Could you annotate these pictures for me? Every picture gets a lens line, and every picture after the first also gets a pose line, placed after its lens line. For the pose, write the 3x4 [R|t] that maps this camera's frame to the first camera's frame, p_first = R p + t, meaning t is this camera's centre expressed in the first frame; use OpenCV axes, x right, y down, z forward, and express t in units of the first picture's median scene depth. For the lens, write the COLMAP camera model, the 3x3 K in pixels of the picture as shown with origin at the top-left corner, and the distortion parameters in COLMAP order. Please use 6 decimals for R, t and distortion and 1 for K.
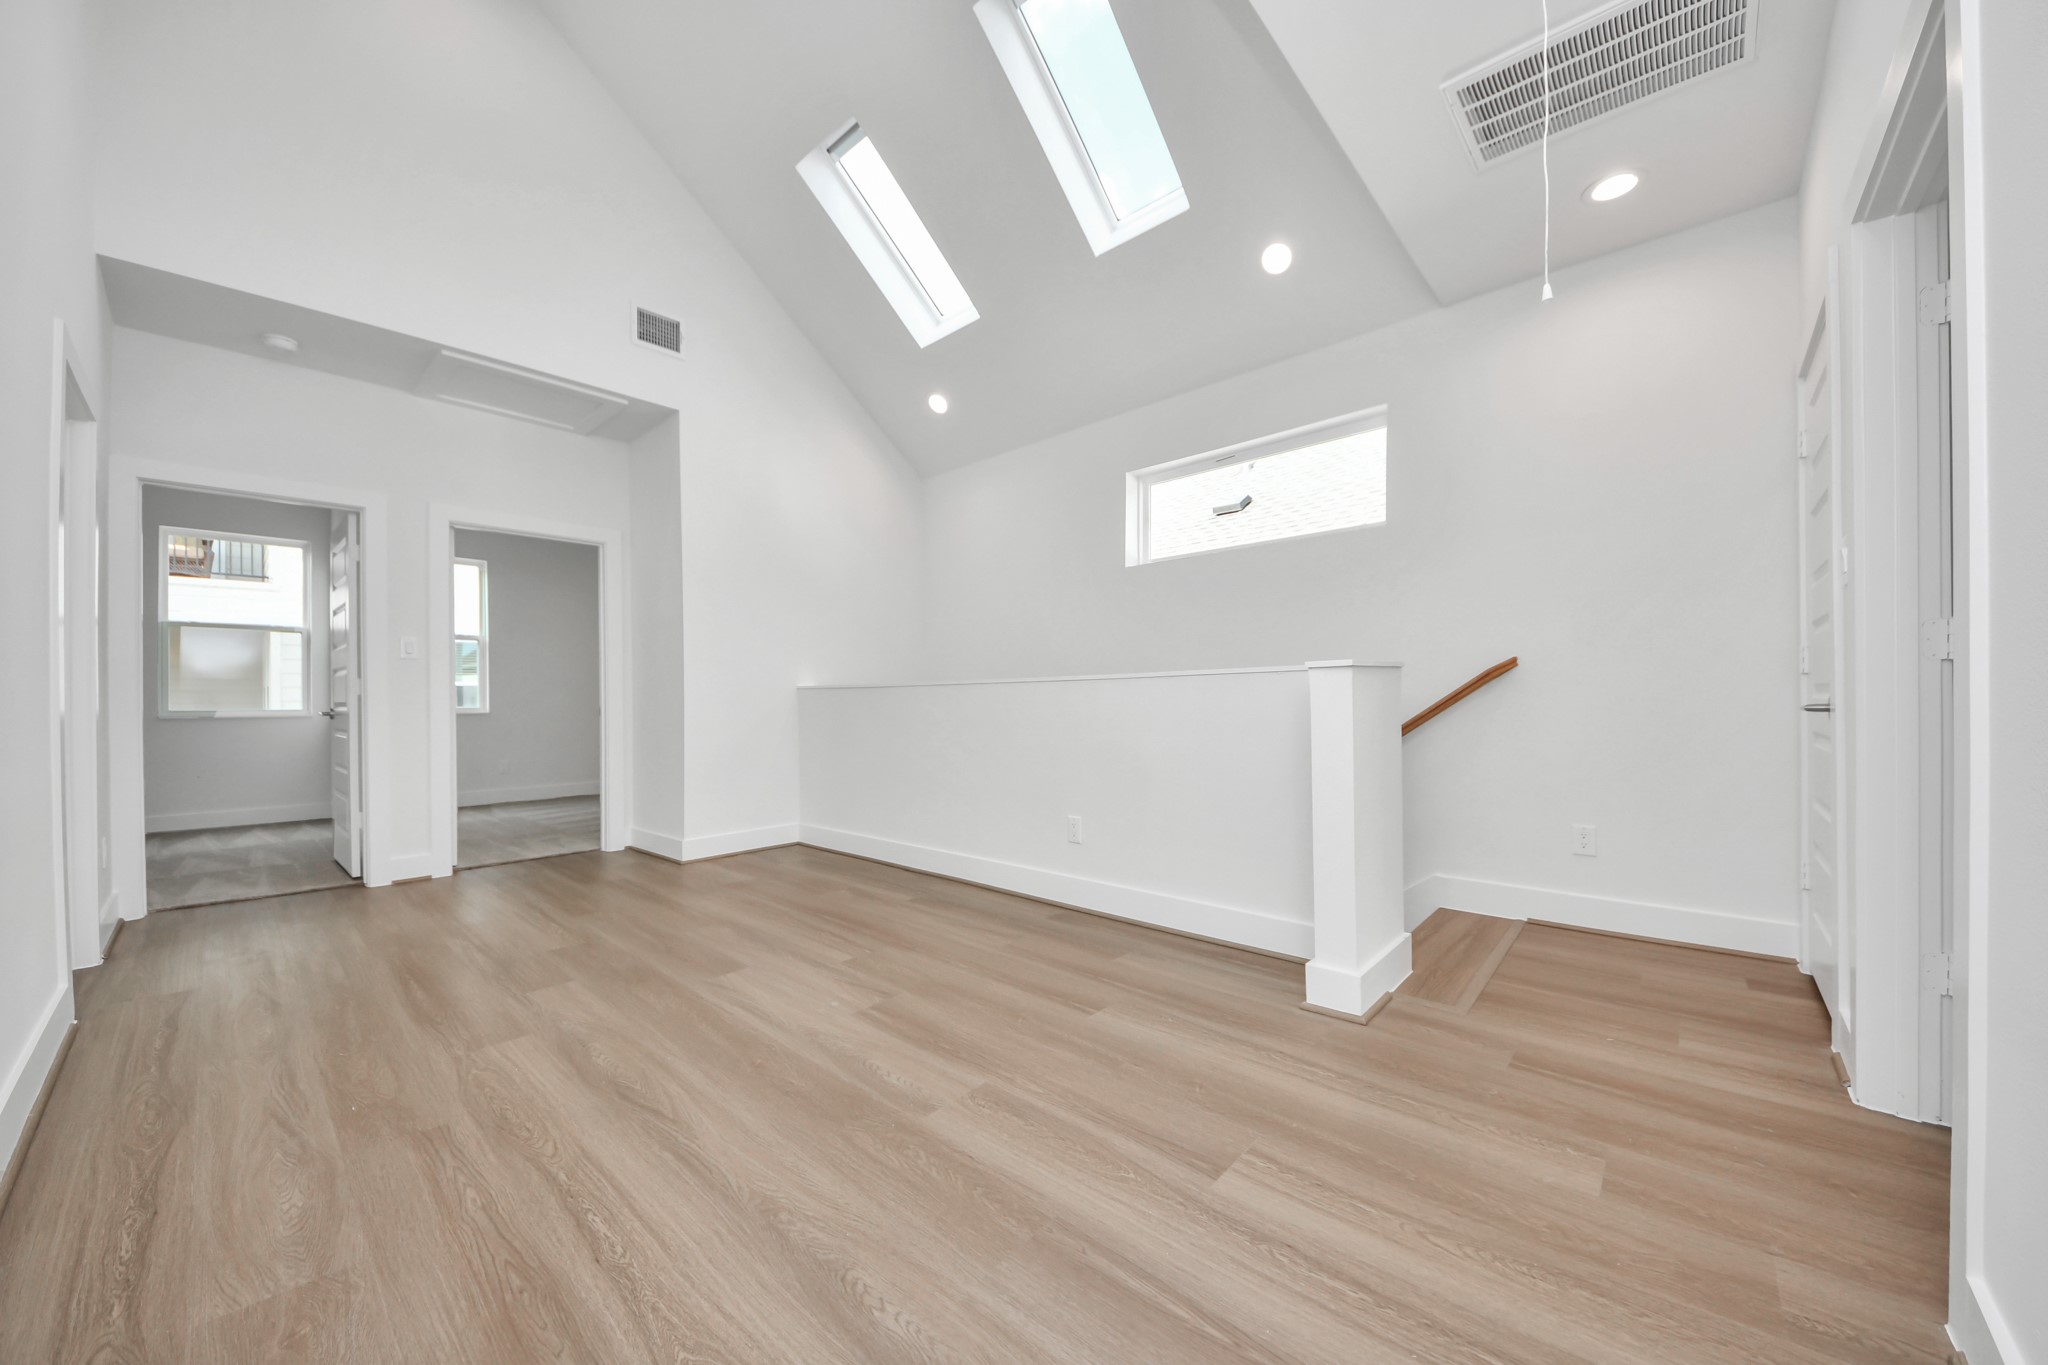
lens RADIAL K [[729.7, 0, 1024.0], [0, 729.7, 682.5], [0, 0, 1]] dist [-0.000978, -0.005046]
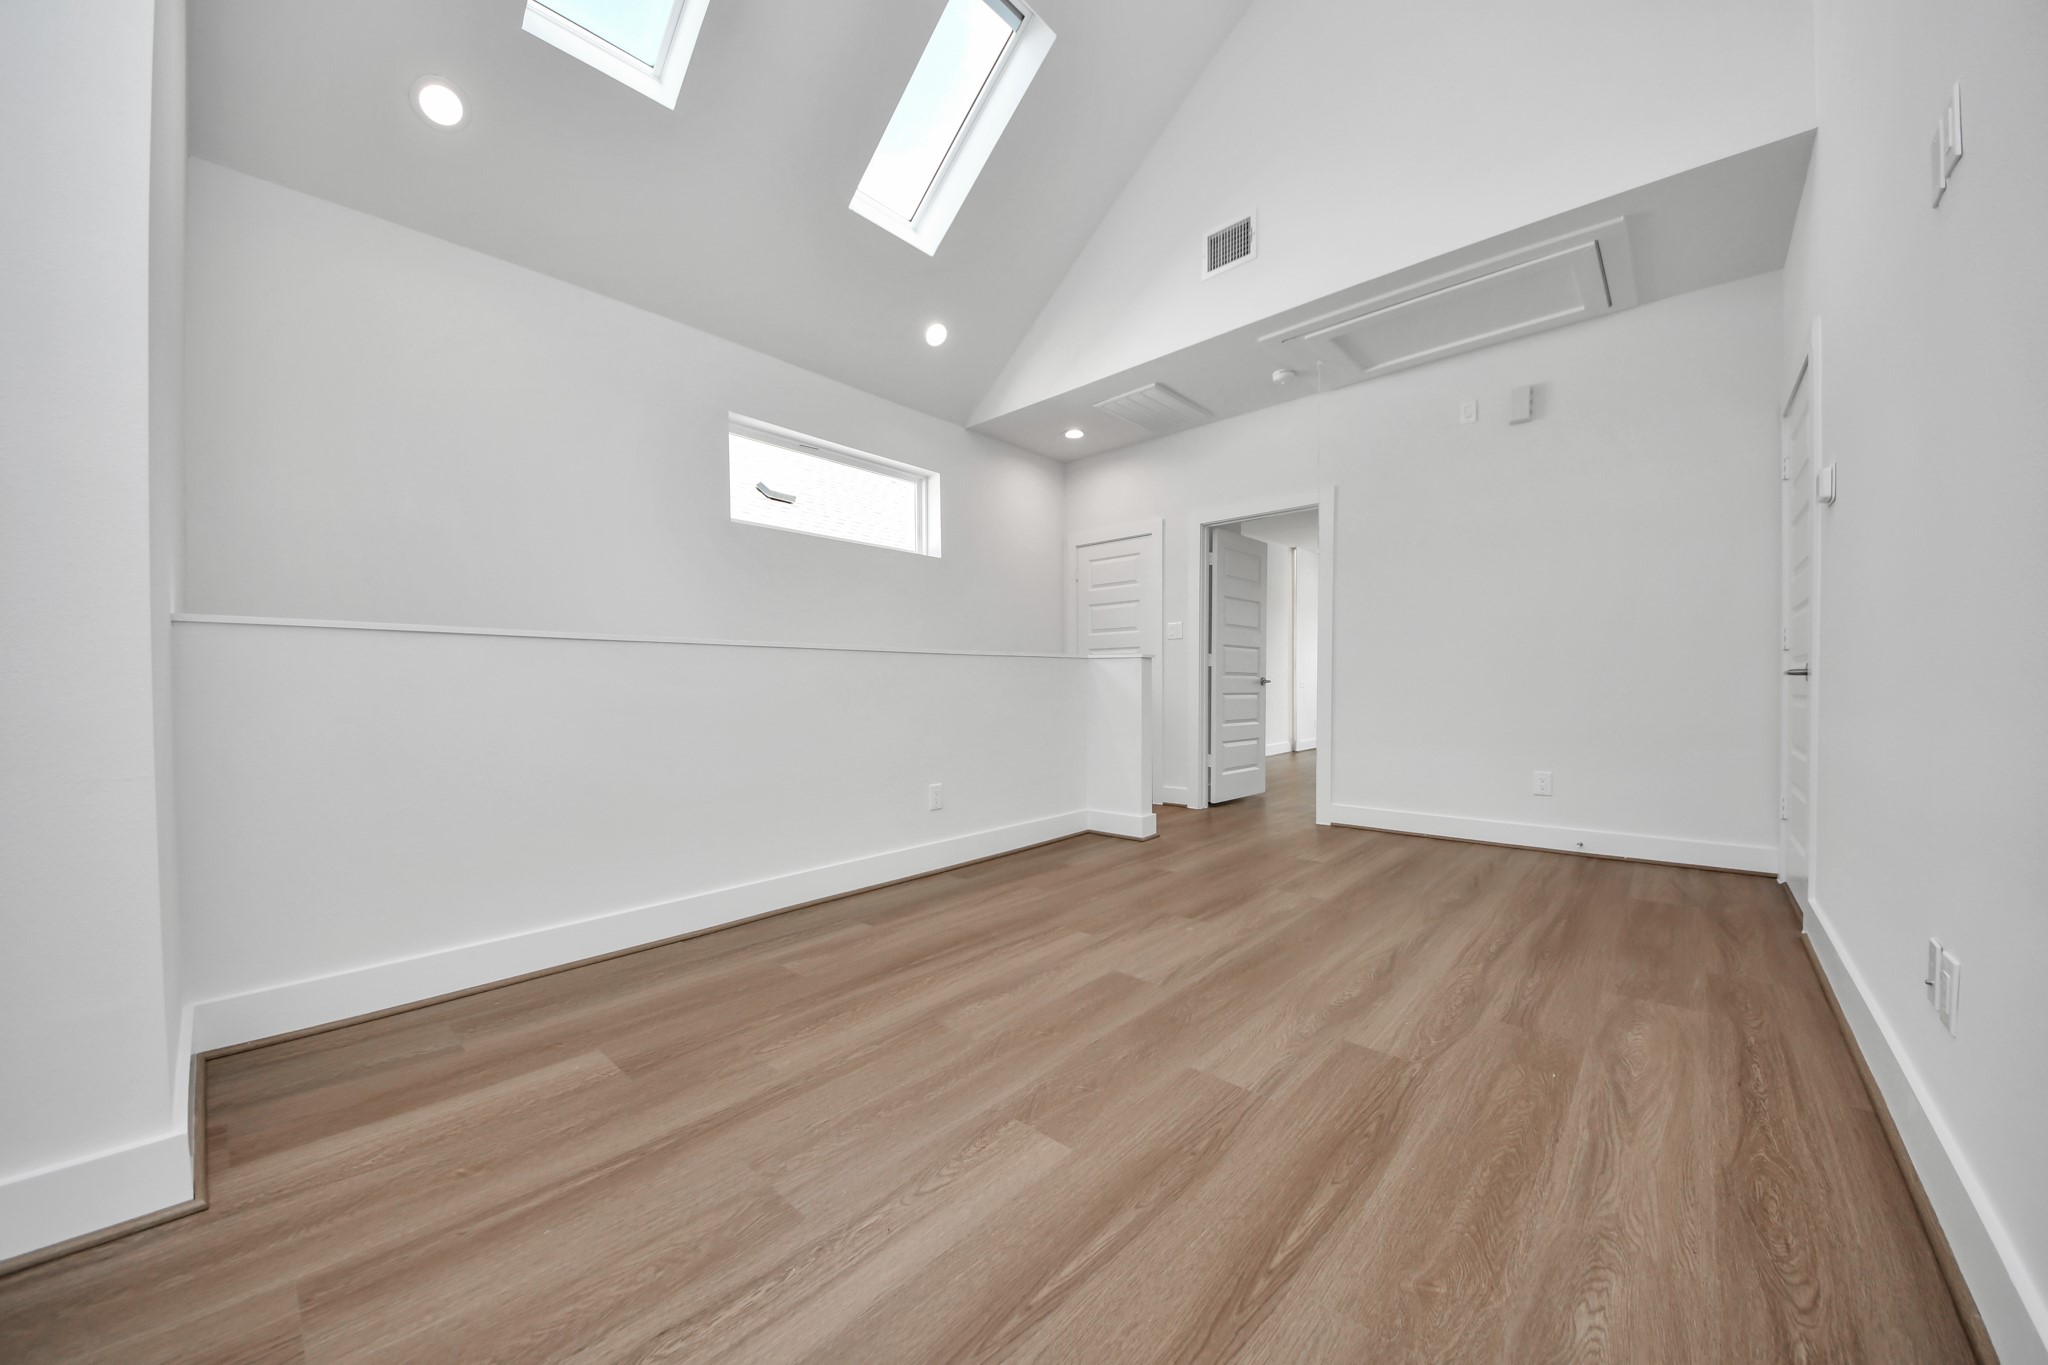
lens RADIAL K [[735.6, 0, 1023.0], [0, 735.6, 685.3], [0, 0, 1]] dist [0.024726, -0.018156]
pose [[-0.000309, 0.013085, 0.999914, -1.697746], [-0.010175, 0.999863, -0.013088, 0.095307], [-0.999948, -0.010178, -0.000176, 1.518703]]
